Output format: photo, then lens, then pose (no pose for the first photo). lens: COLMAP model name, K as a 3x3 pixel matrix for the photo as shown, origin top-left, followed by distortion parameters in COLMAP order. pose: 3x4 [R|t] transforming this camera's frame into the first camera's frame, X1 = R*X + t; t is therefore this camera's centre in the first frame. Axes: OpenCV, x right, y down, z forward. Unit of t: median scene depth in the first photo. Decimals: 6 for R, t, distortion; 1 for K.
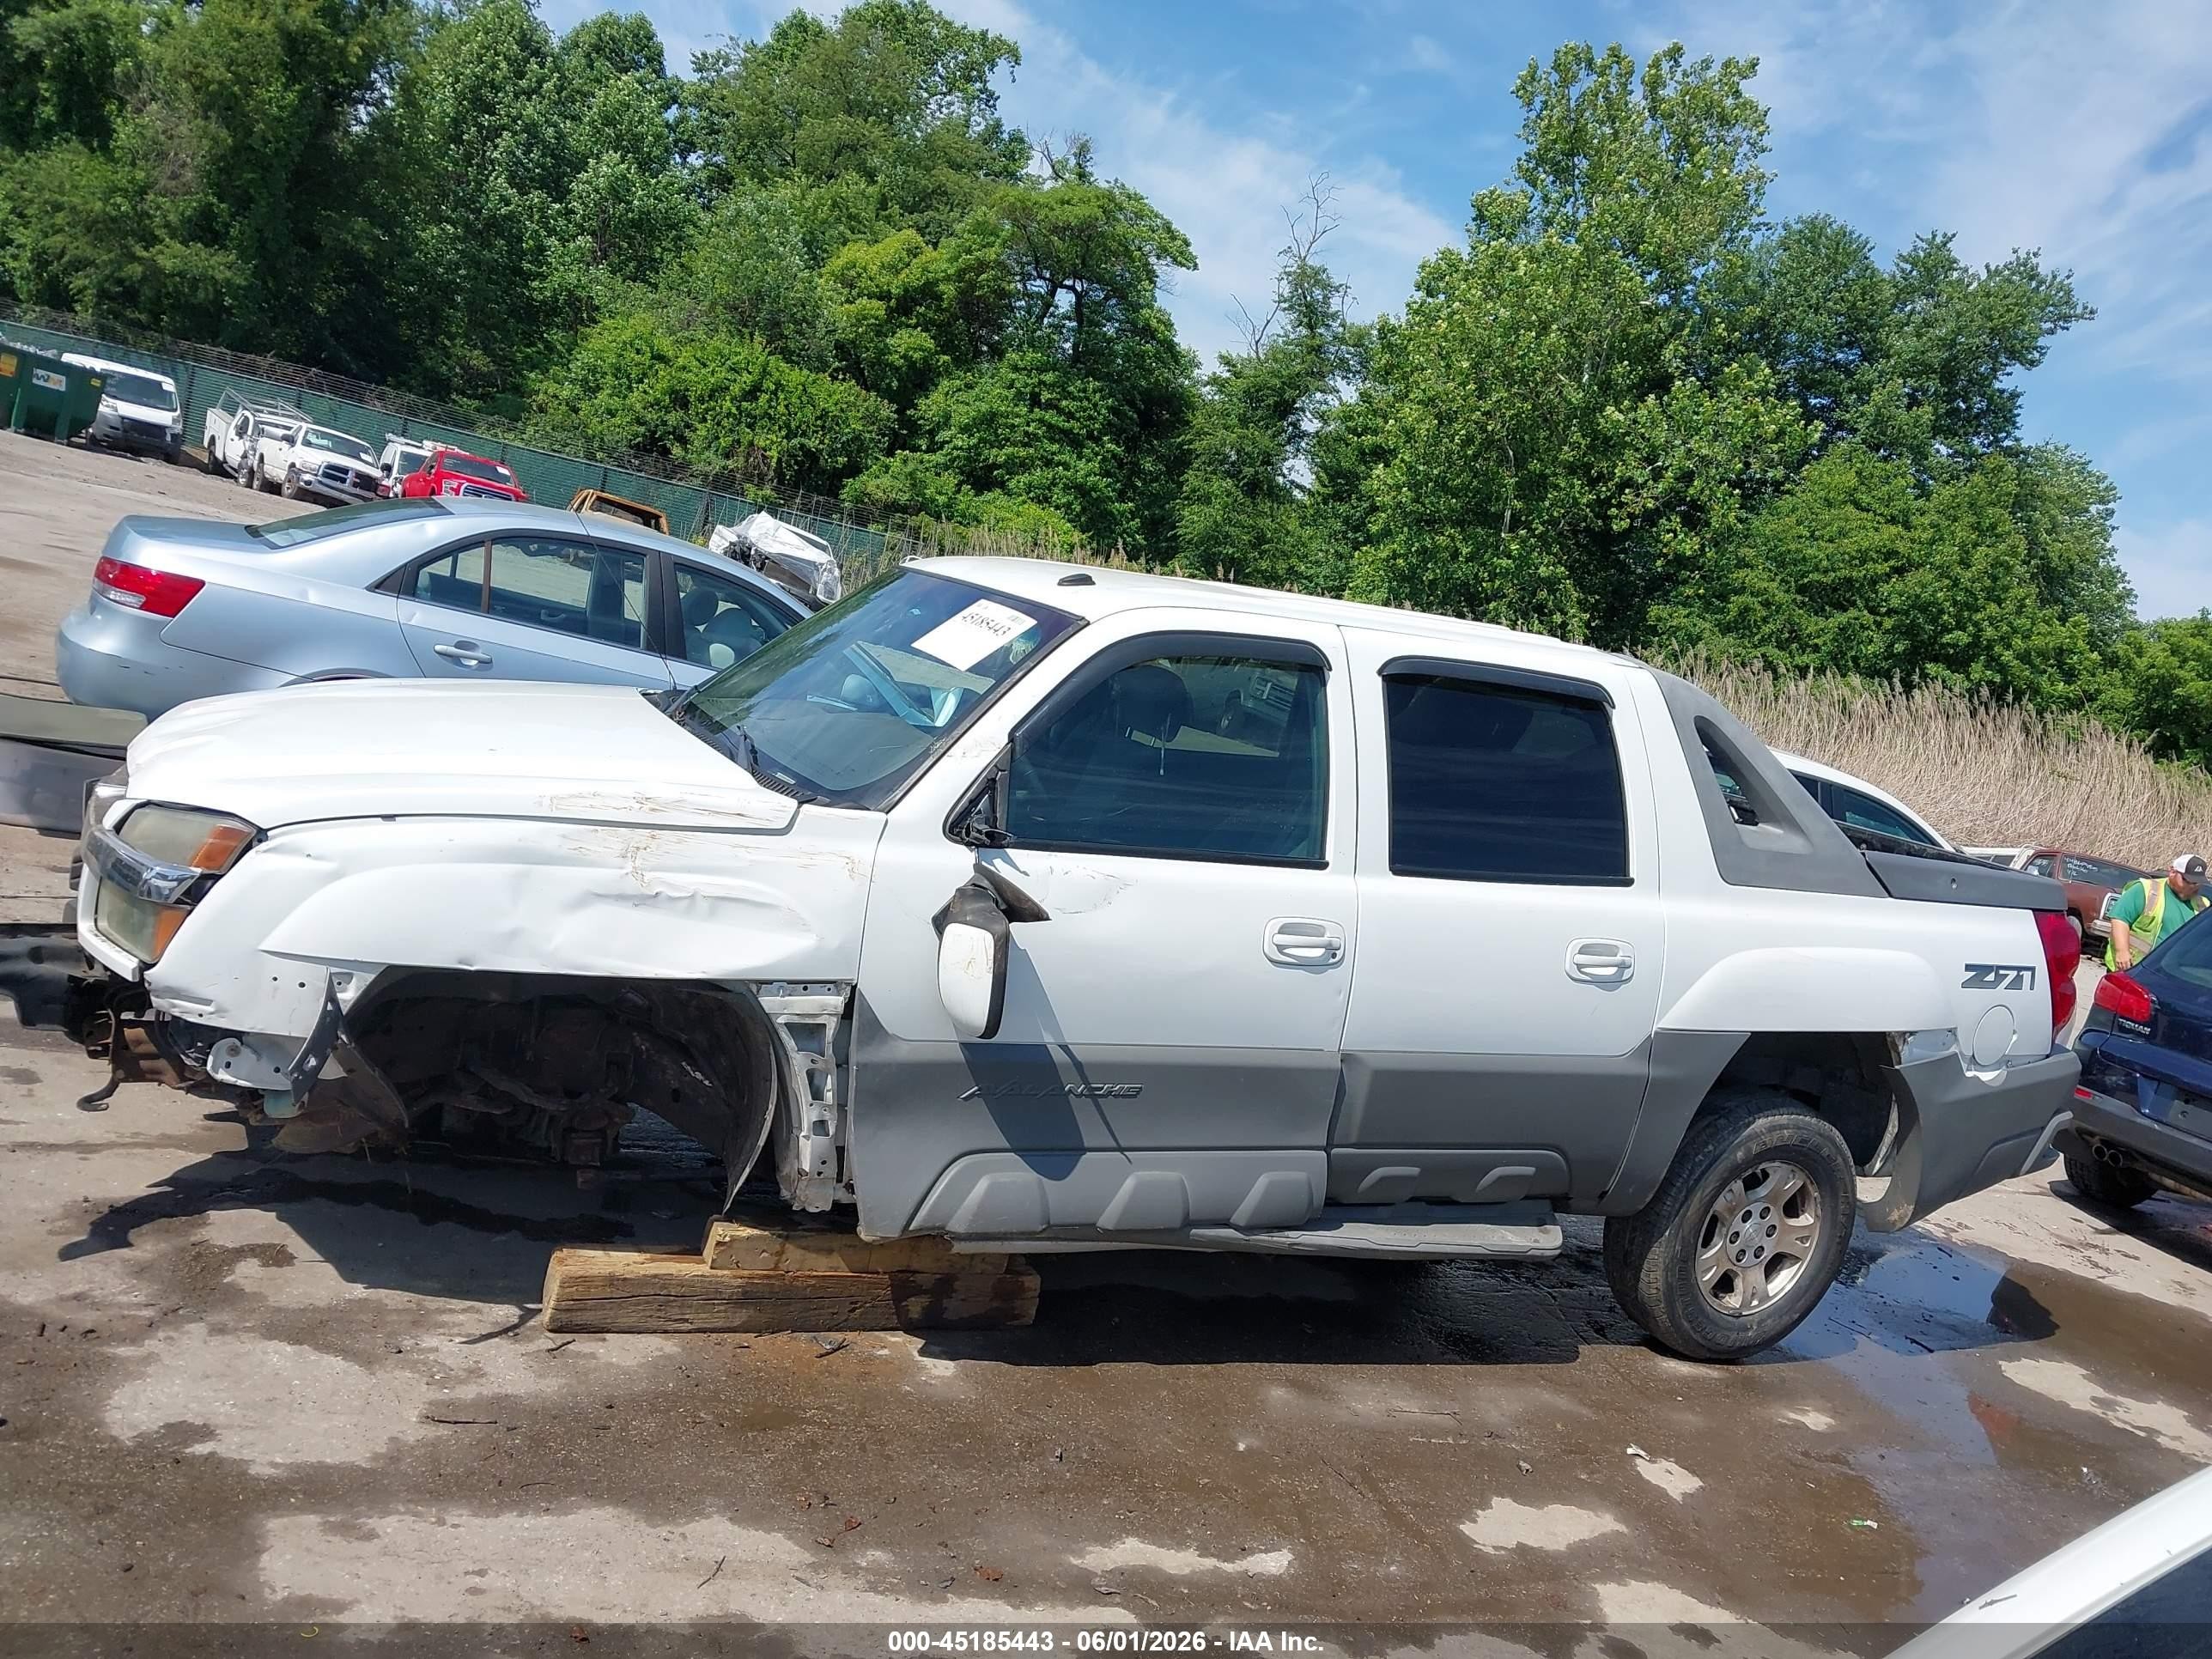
lens RADIAL K [[1710.5, 0, 1116.3], [0, 1710.5, 827.8], [0, 0, 1]] dist [0.025128, -0.006128]
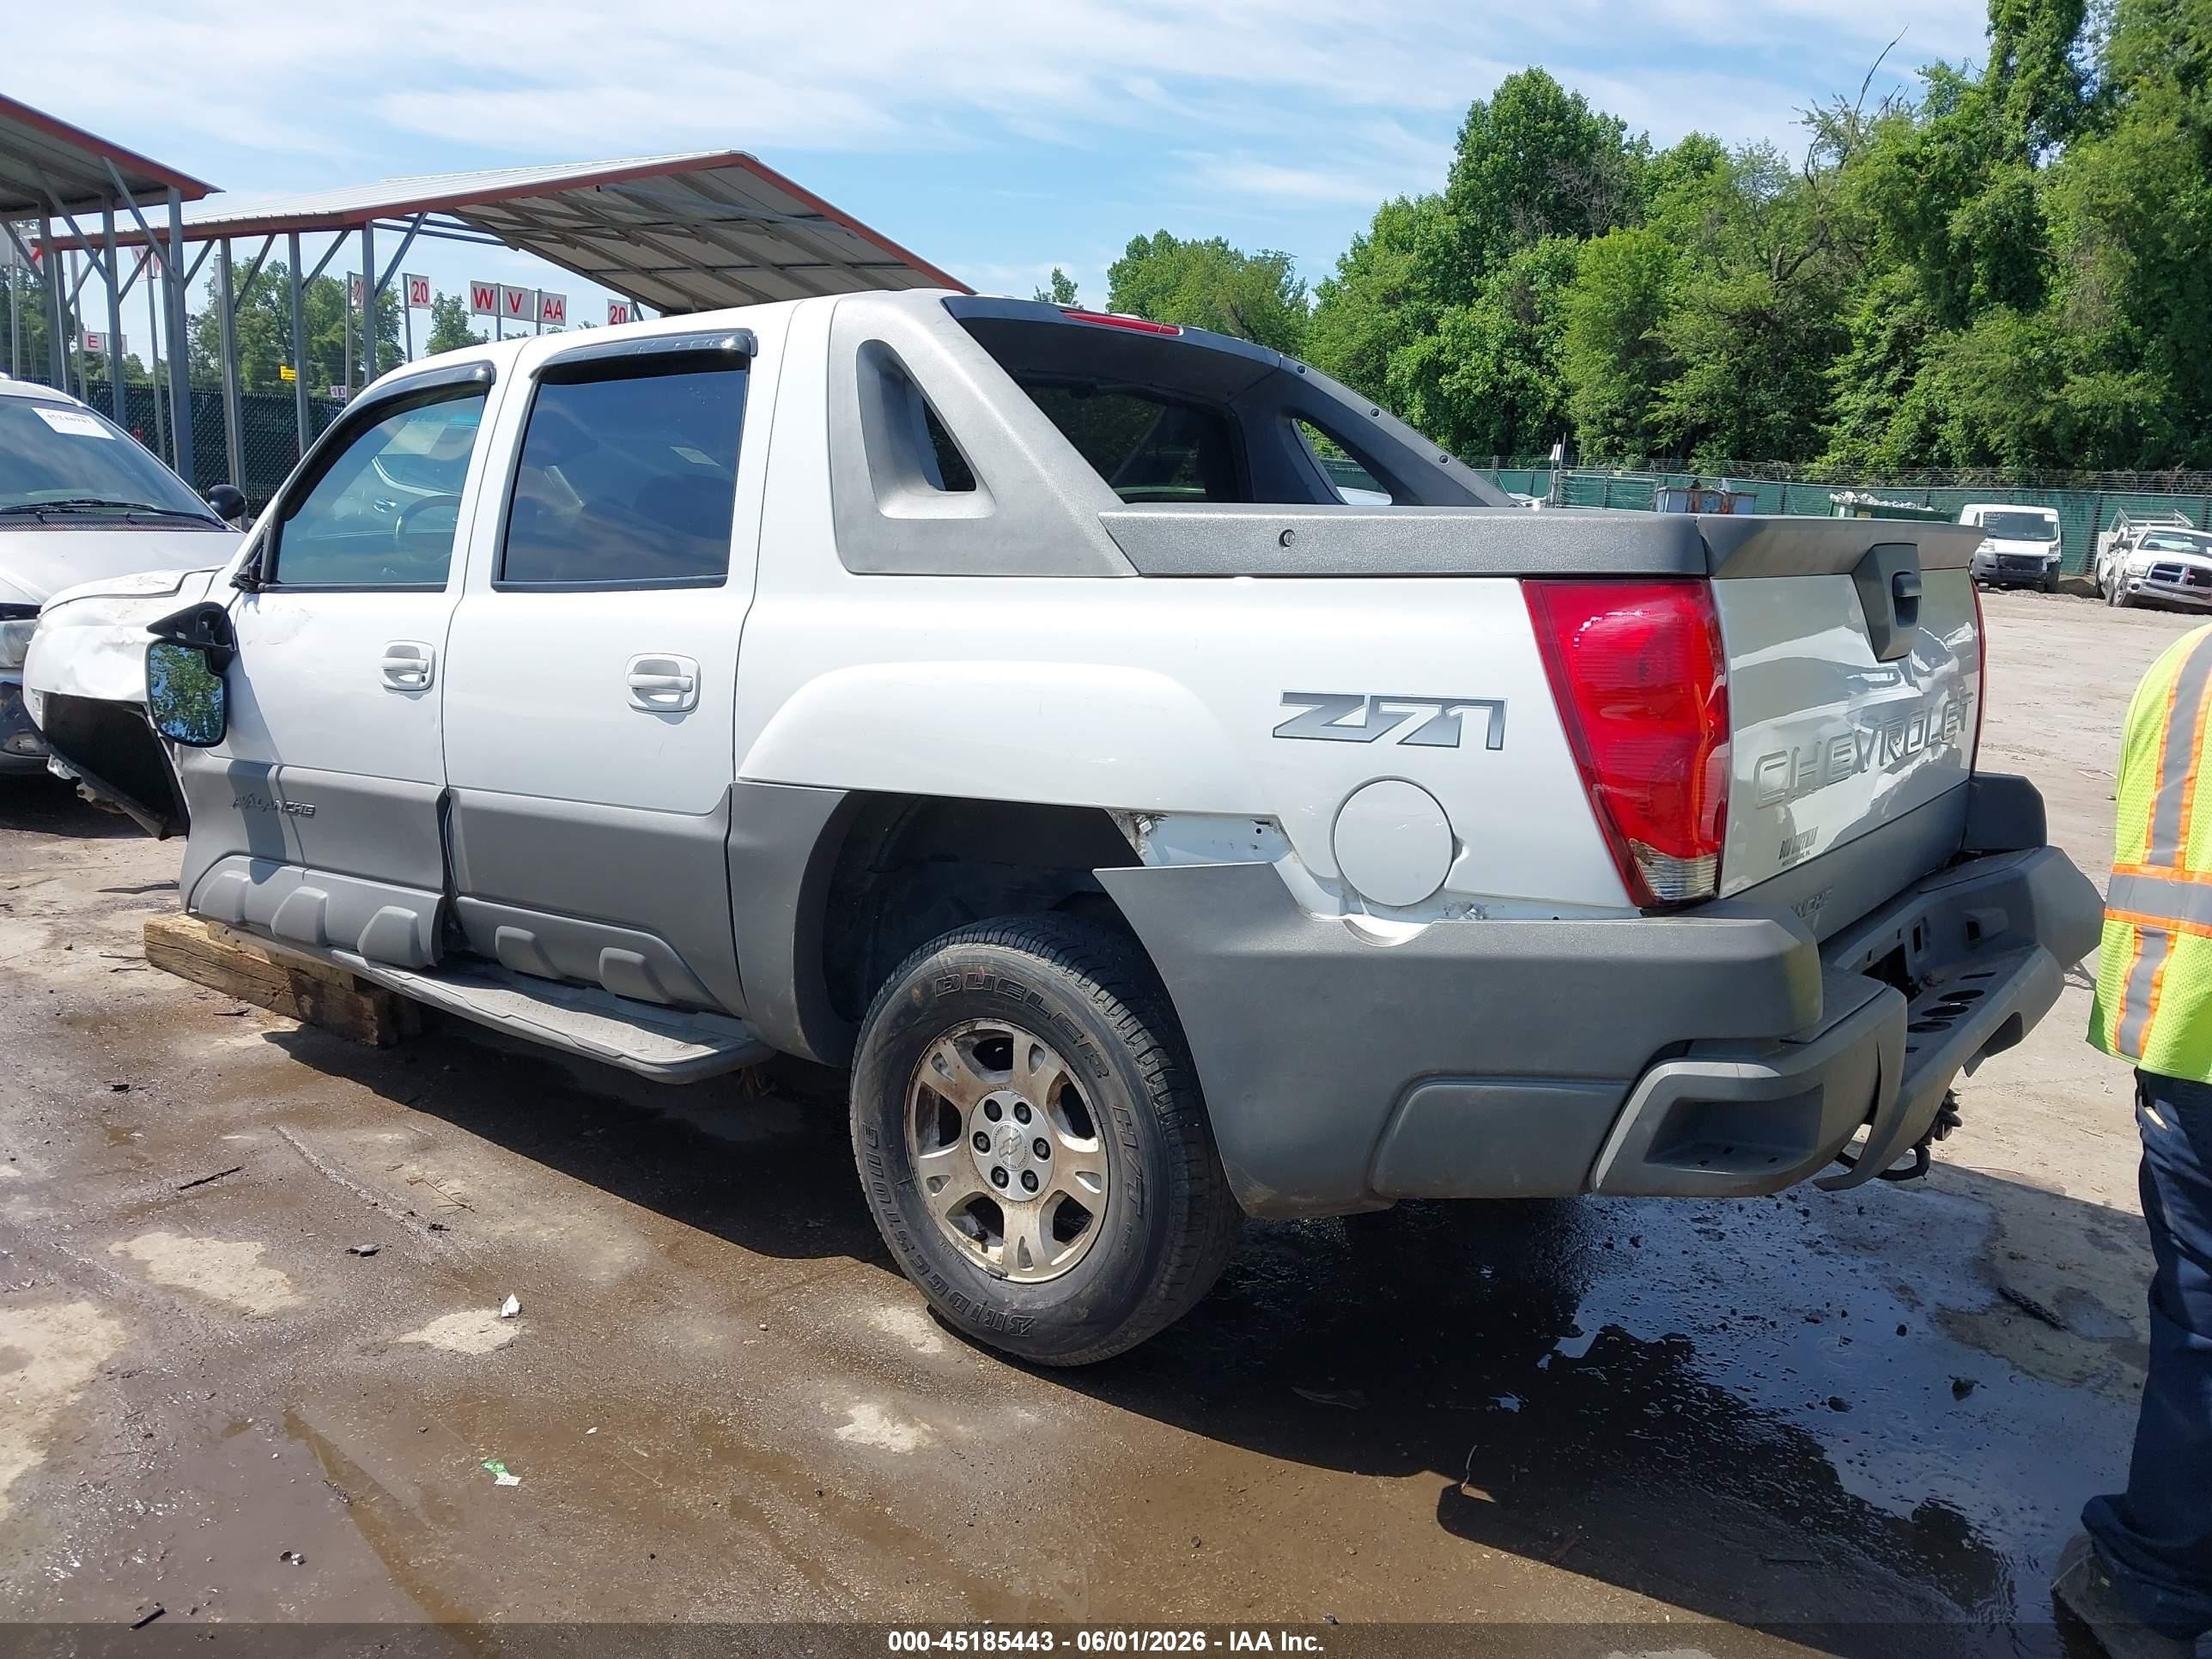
lens RADIAL K [[1707.0, 0, 1100.8], [0, 1707.0, 825.2], [0, 0, 1]] dist [0.006358, 0.010192]
pose [[0.485327, -0.020542, -0.874092, 0.884301], [-0.055037, 0.997024, -0.053990, 0.145312], [0.872599, 0.074310, 0.482751, 0.687194]]
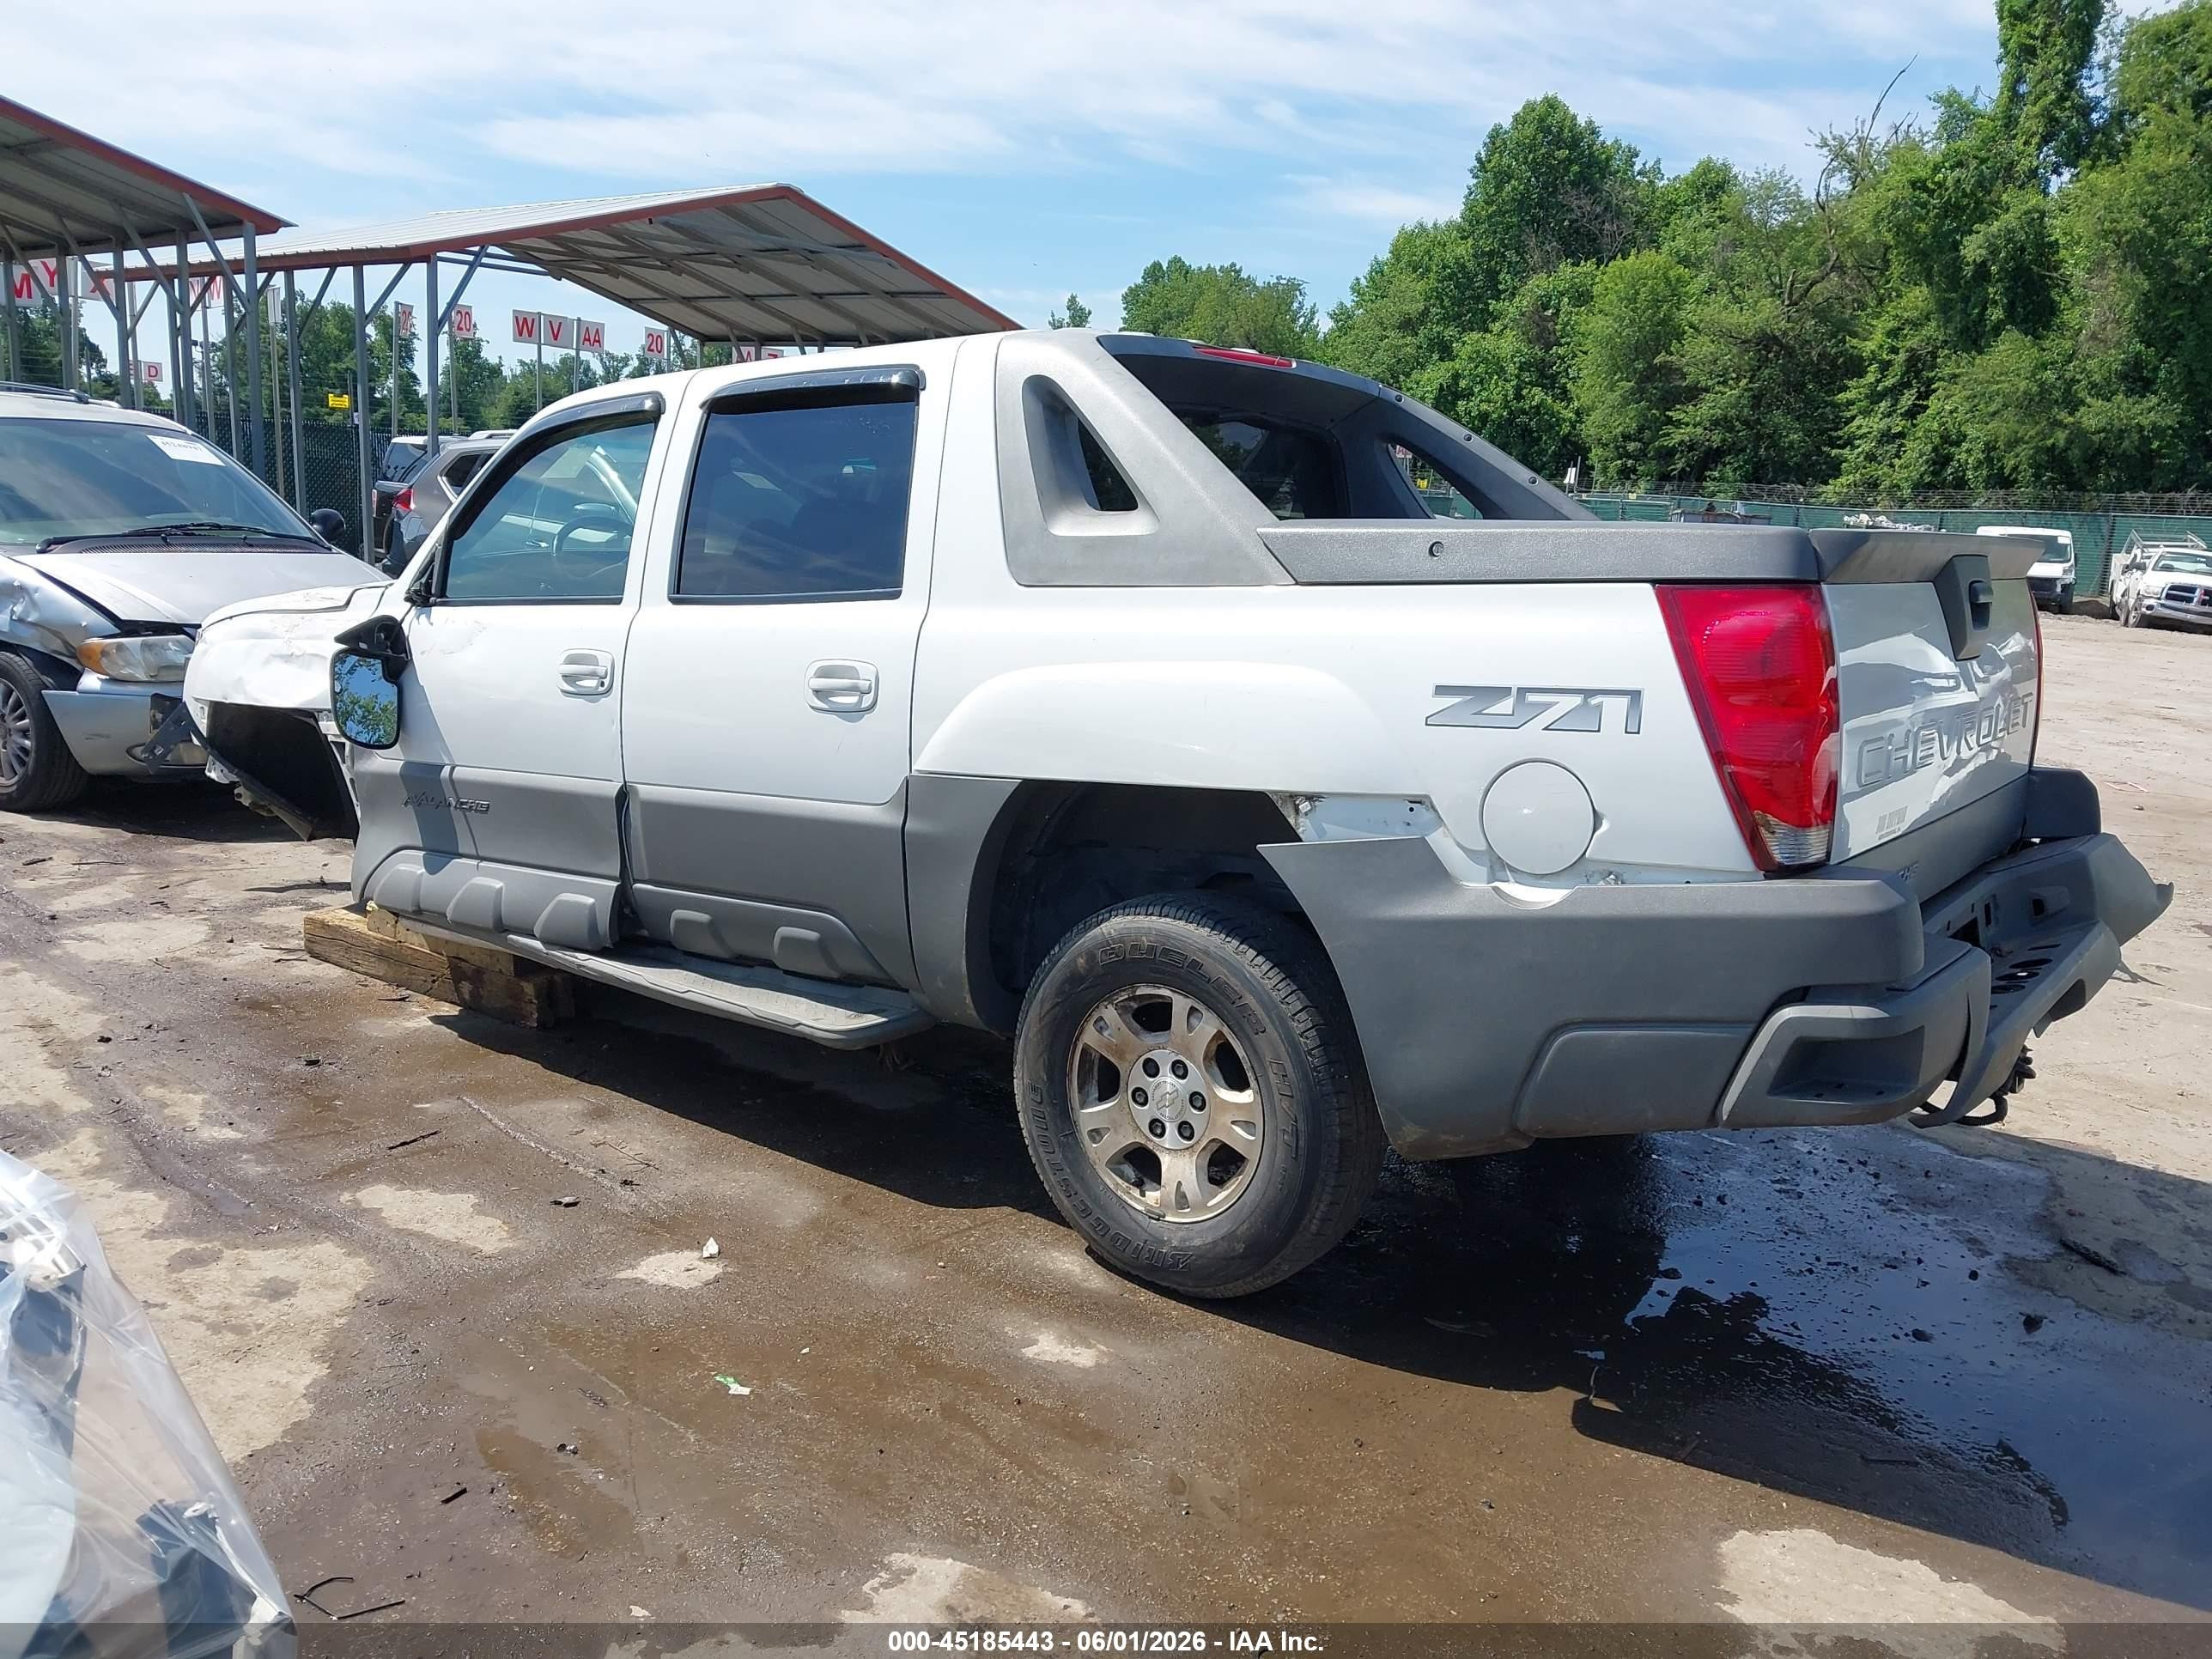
lens RADIAL K [[1699.2, 0, 1106.0], [0, 1699.2, 829.5], [0, 0, 1]] dist [0.024022, -0.014488]
pose [[0.481507, -0.030409, -0.875915, 0.913066], [-0.054383, 0.996435, -0.064489, 0.165693], [0.874753, 0.078687, 0.478137, 0.613059]]
